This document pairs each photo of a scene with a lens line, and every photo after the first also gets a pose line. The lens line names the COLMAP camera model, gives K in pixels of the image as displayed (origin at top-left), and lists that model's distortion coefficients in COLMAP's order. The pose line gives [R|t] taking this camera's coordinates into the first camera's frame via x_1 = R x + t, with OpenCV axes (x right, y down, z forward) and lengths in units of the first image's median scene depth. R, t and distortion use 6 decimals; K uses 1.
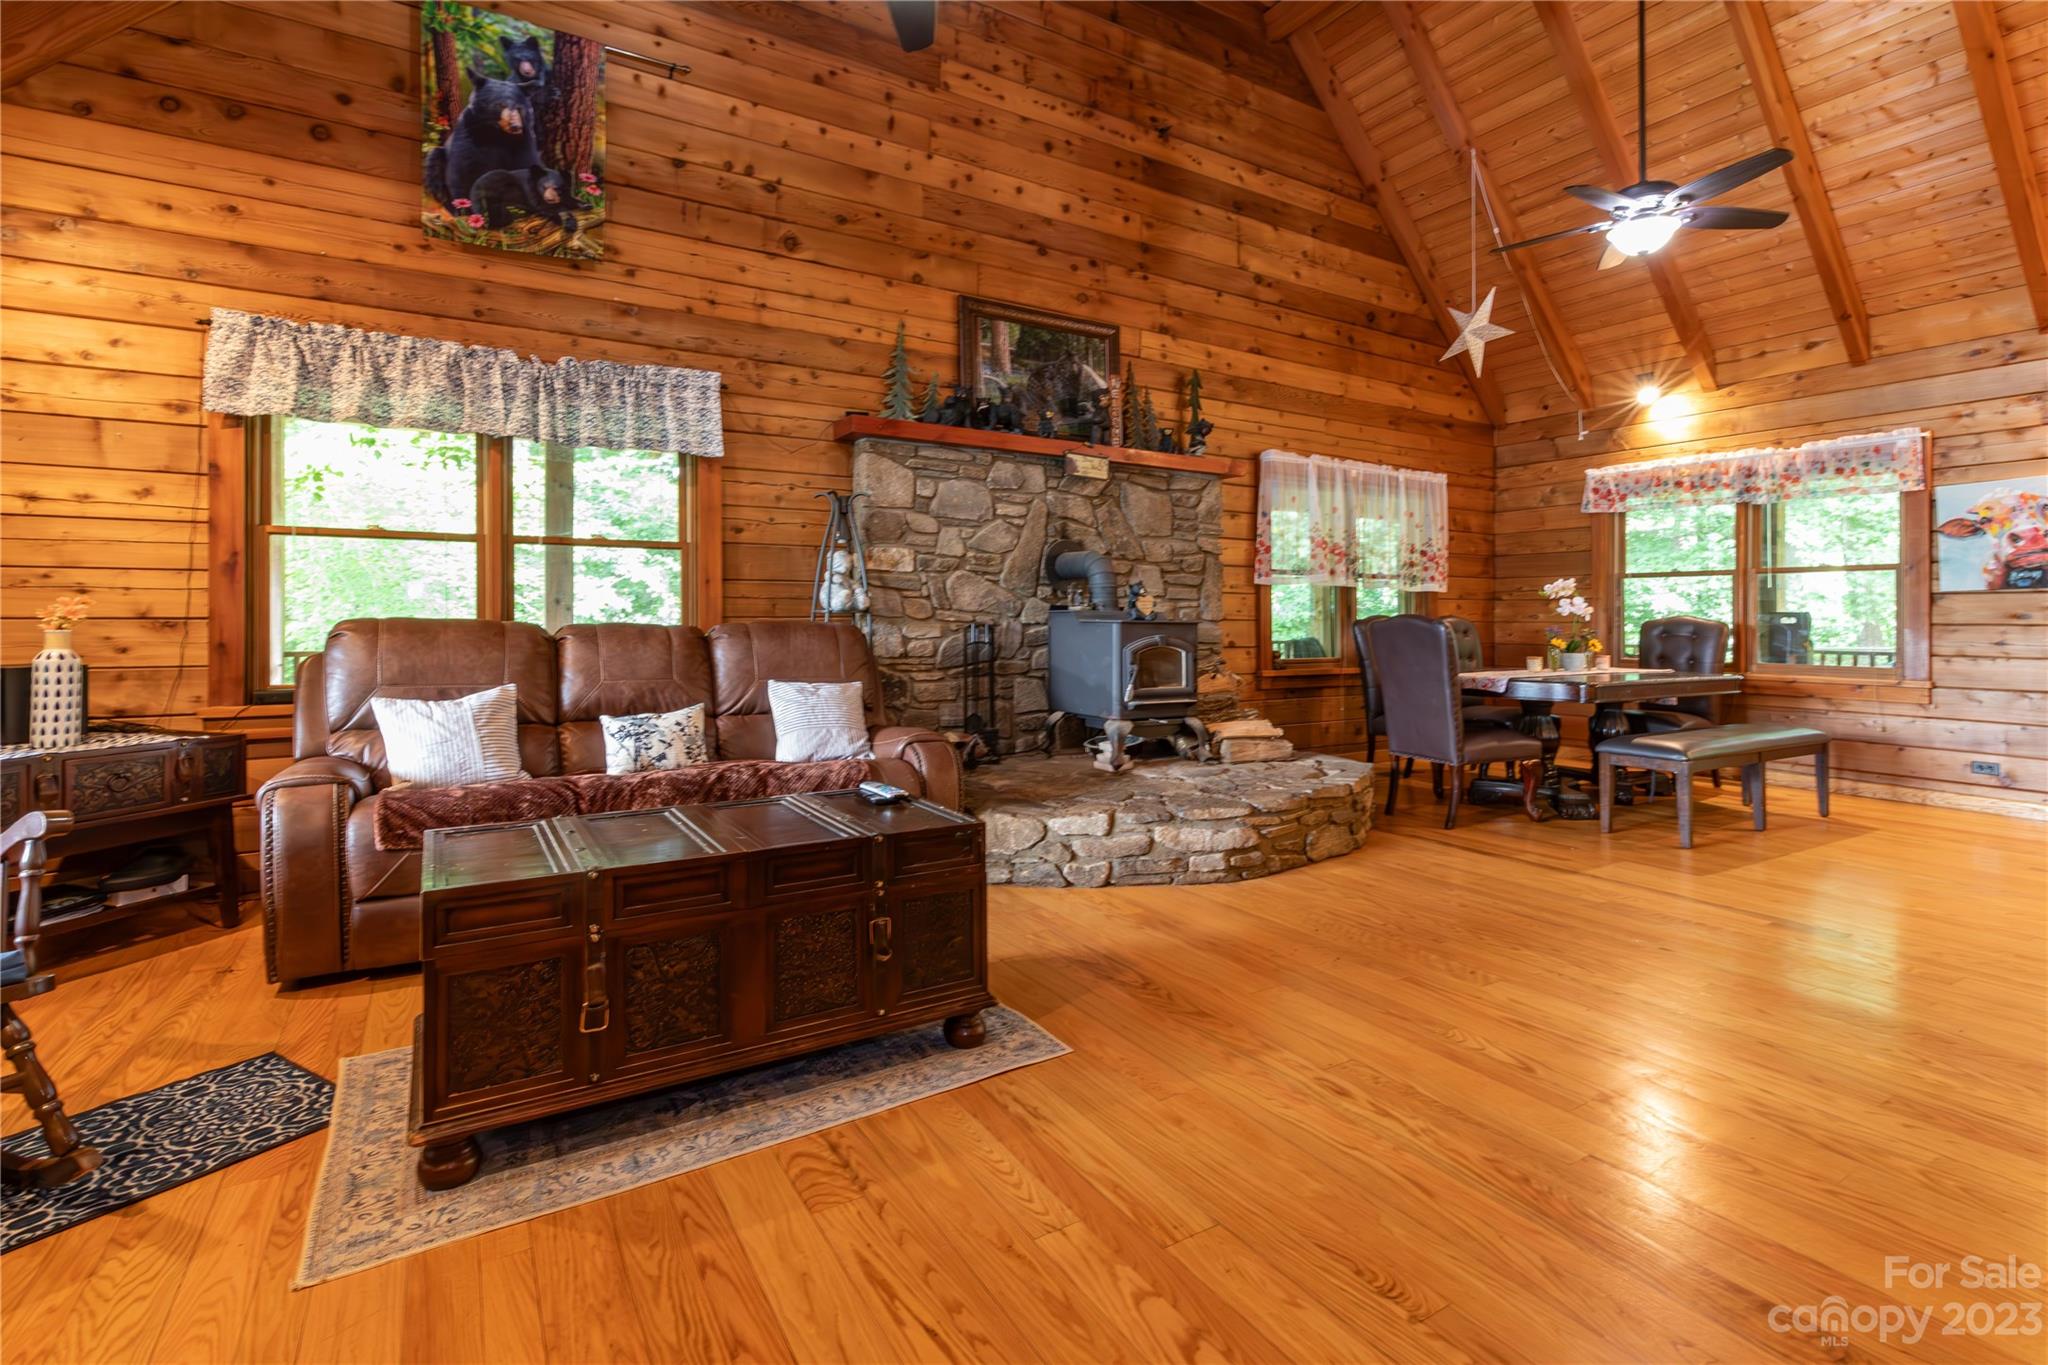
lens RADIAL K [[956.4, 0, 1032.1], [0, 956.4, 598.4], [0, 0, 1]] dist [0.009730, 0.000296]
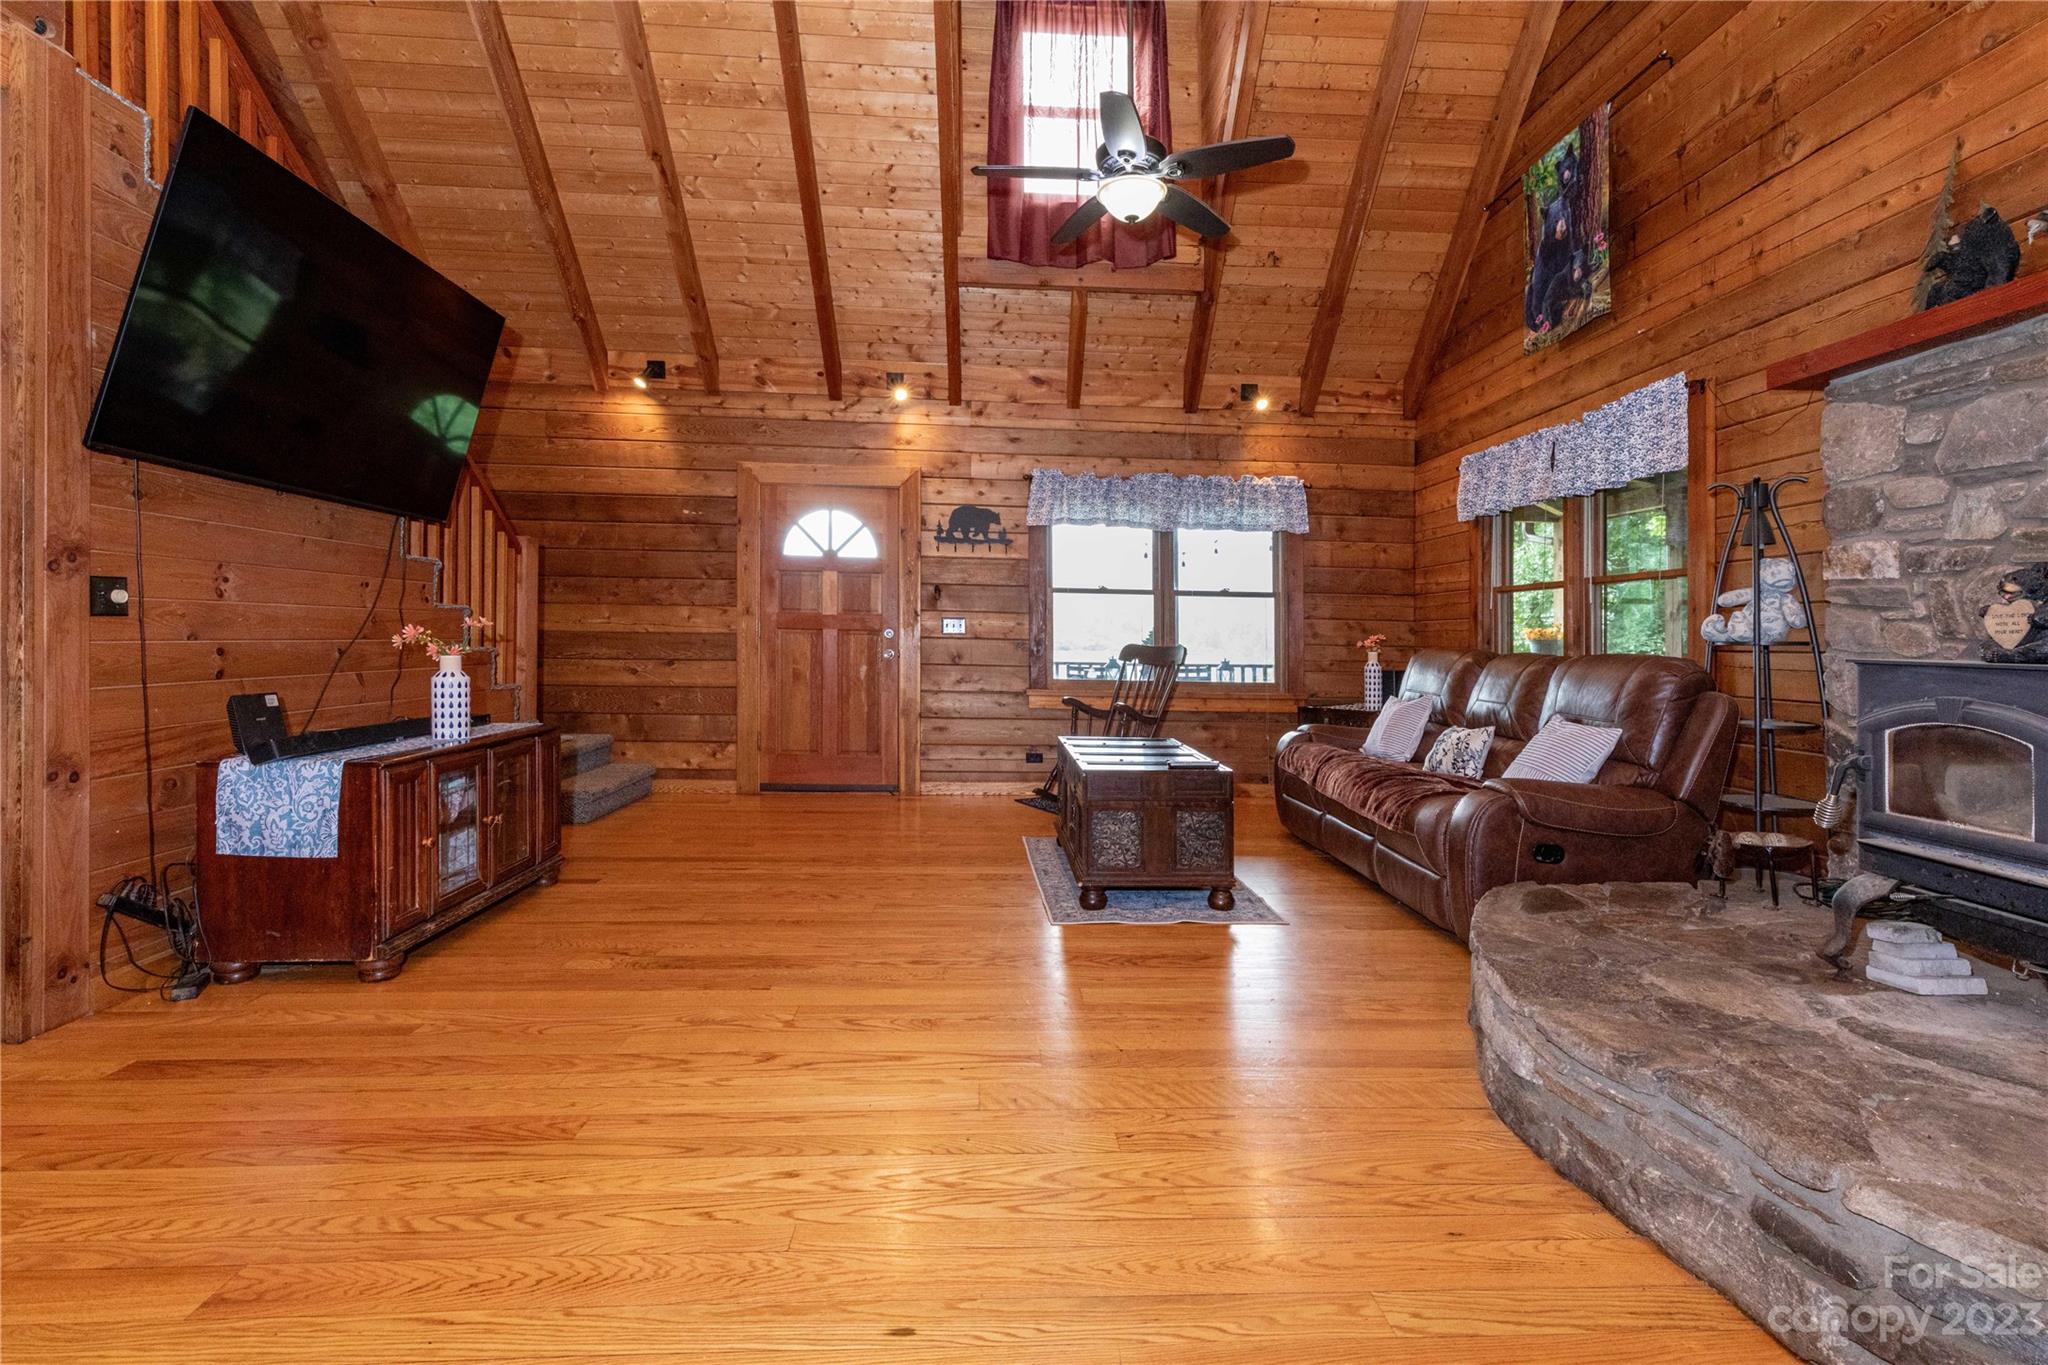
lens RADIAL K [[956.4, 0, 1025.0], [0, 956.4, 670.9], [0, 0, 1]] dist [0.009730, 0.000296]
pose [[-0.477060, 0.012443, -0.878783, 0.792283], [-0.006572, 0.999821, 0.017725, 0.028377], [0.878846, 0.014231, -0.476893, 0.964022]]
